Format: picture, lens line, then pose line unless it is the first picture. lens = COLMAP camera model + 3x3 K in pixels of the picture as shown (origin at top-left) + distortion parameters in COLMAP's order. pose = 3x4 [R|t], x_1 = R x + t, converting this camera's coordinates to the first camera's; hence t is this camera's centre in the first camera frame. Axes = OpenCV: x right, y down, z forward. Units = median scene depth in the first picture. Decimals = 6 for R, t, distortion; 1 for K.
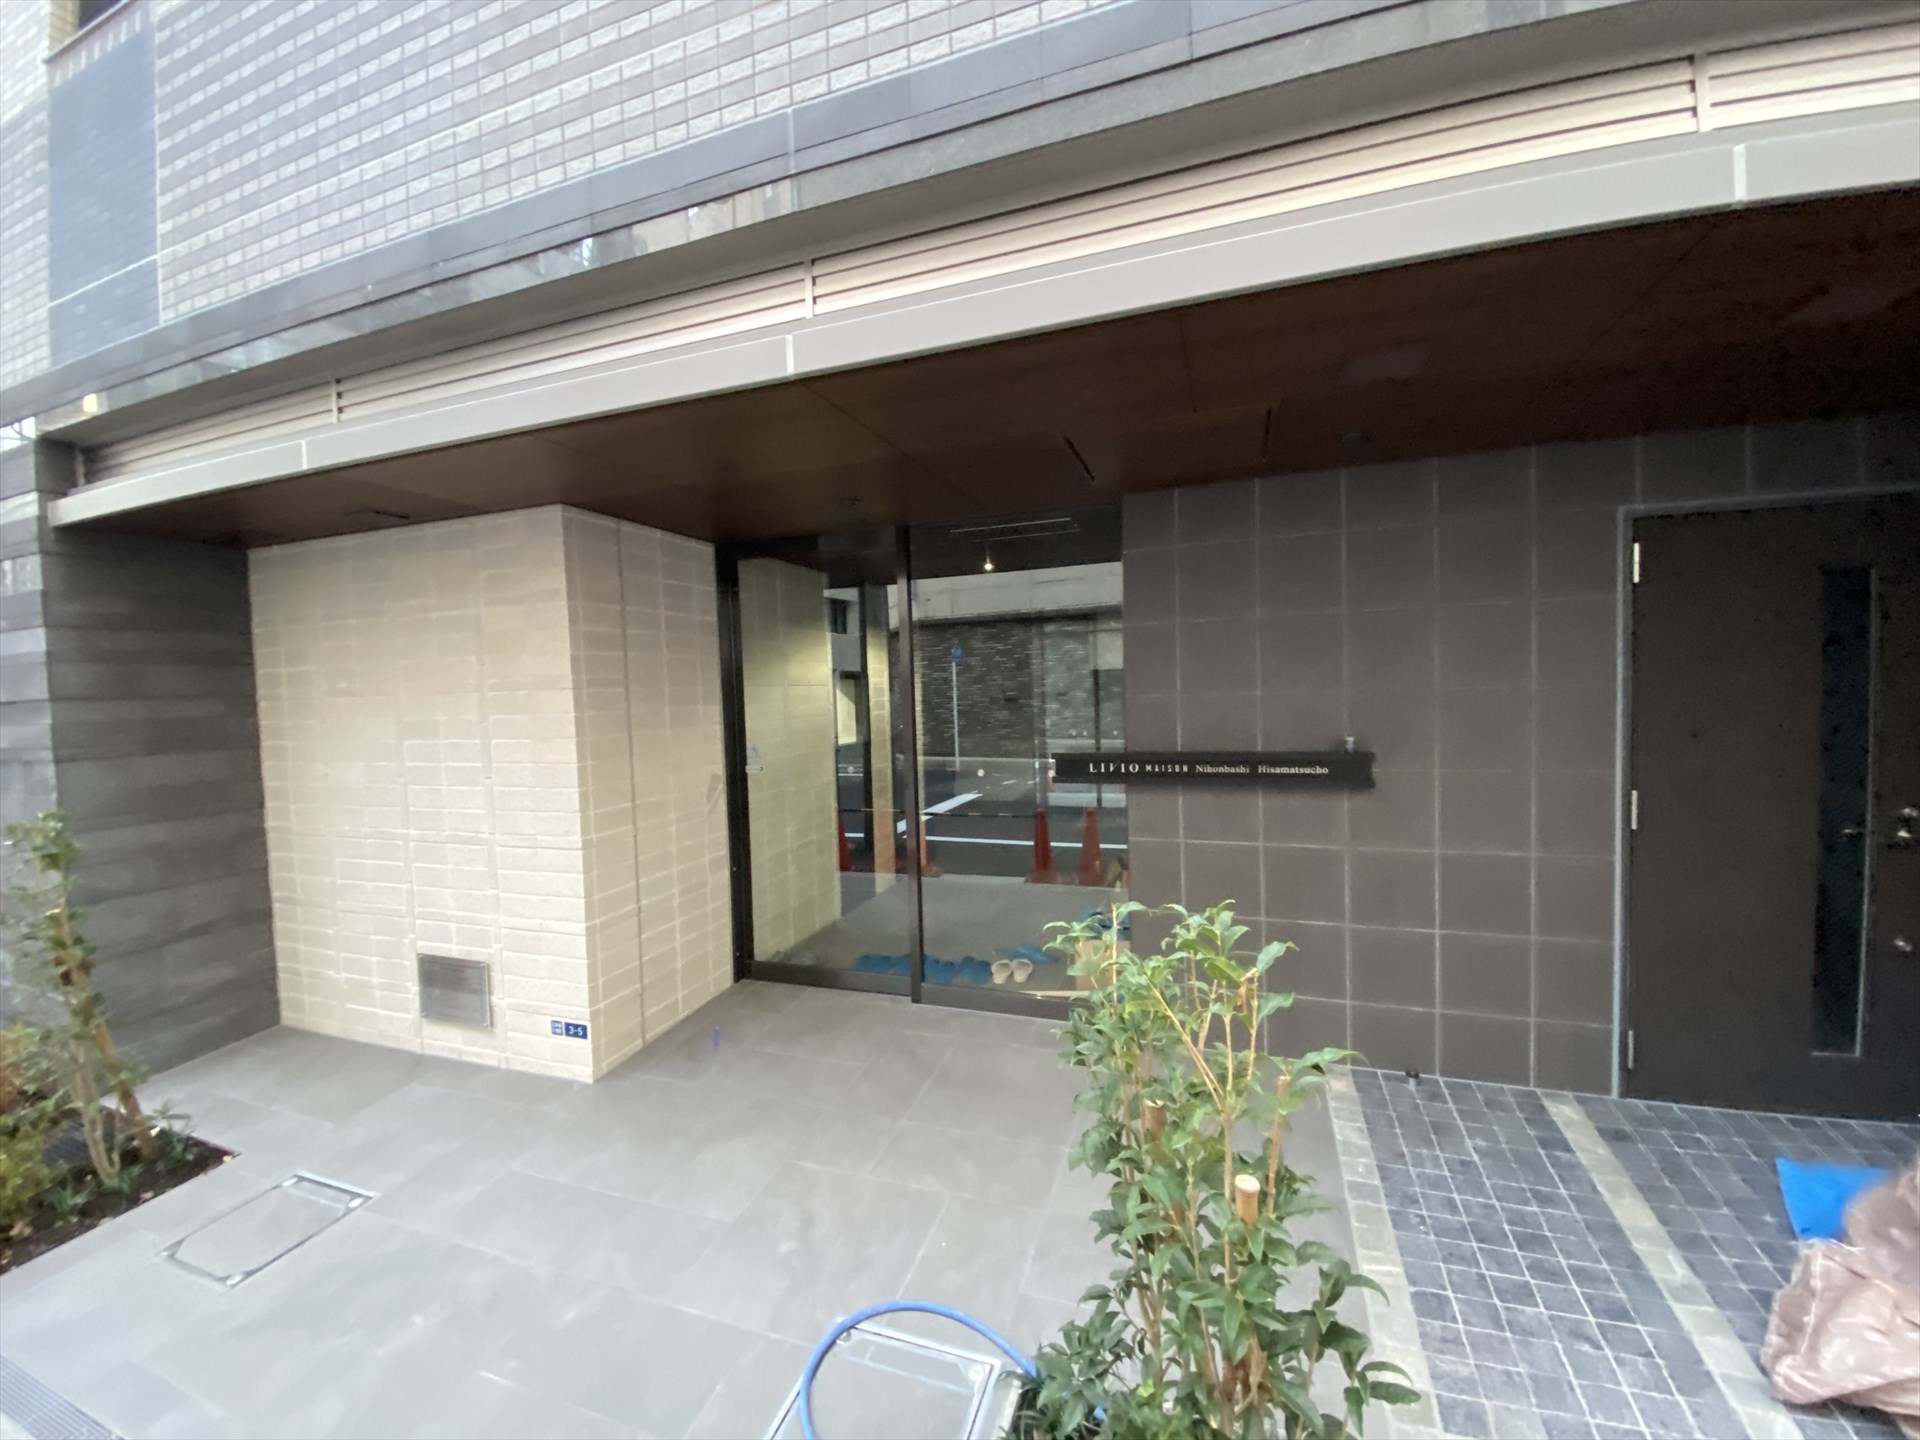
lens RADIAL K [[779.8, 0, 962.1], [0, 779.8, 725.6], [0, 0, 1]] dist [-0.000134, -0.013712]
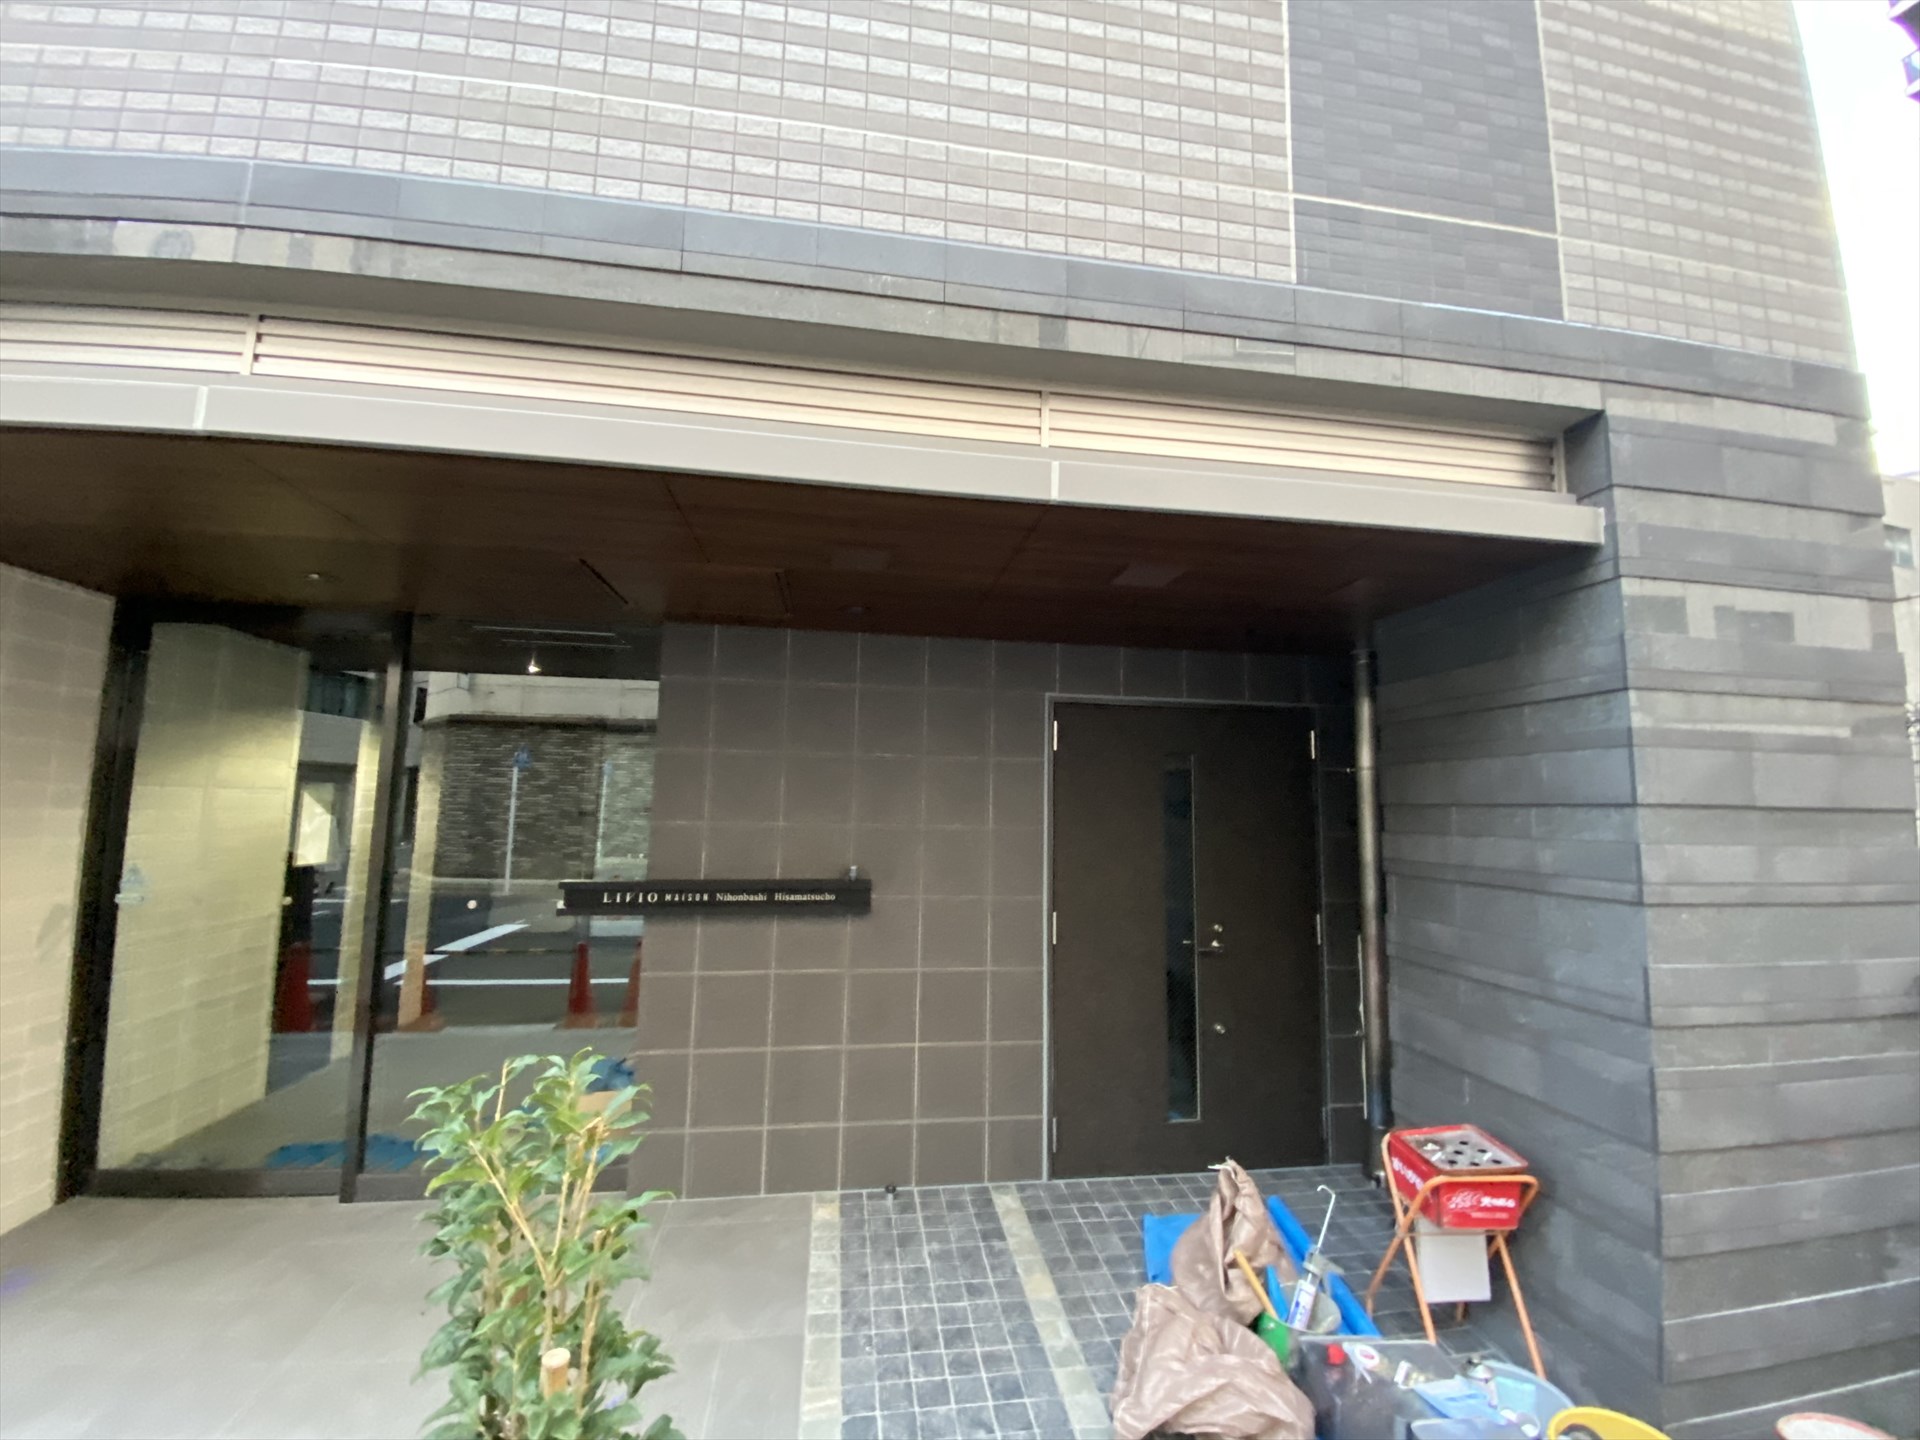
lens RADIAL K [[775.2, 0, 969.3], [0, 775.2, 723.6], [0, 0, 1]] dist [0.017287, -0.018736]
pose [[0.873888, 0.099603, 0.475814, 0.107783], [-0.023549, 0.986309, -0.163217, -0.012026], [-0.485557, 0.131428, 0.864269, -0.069307]]
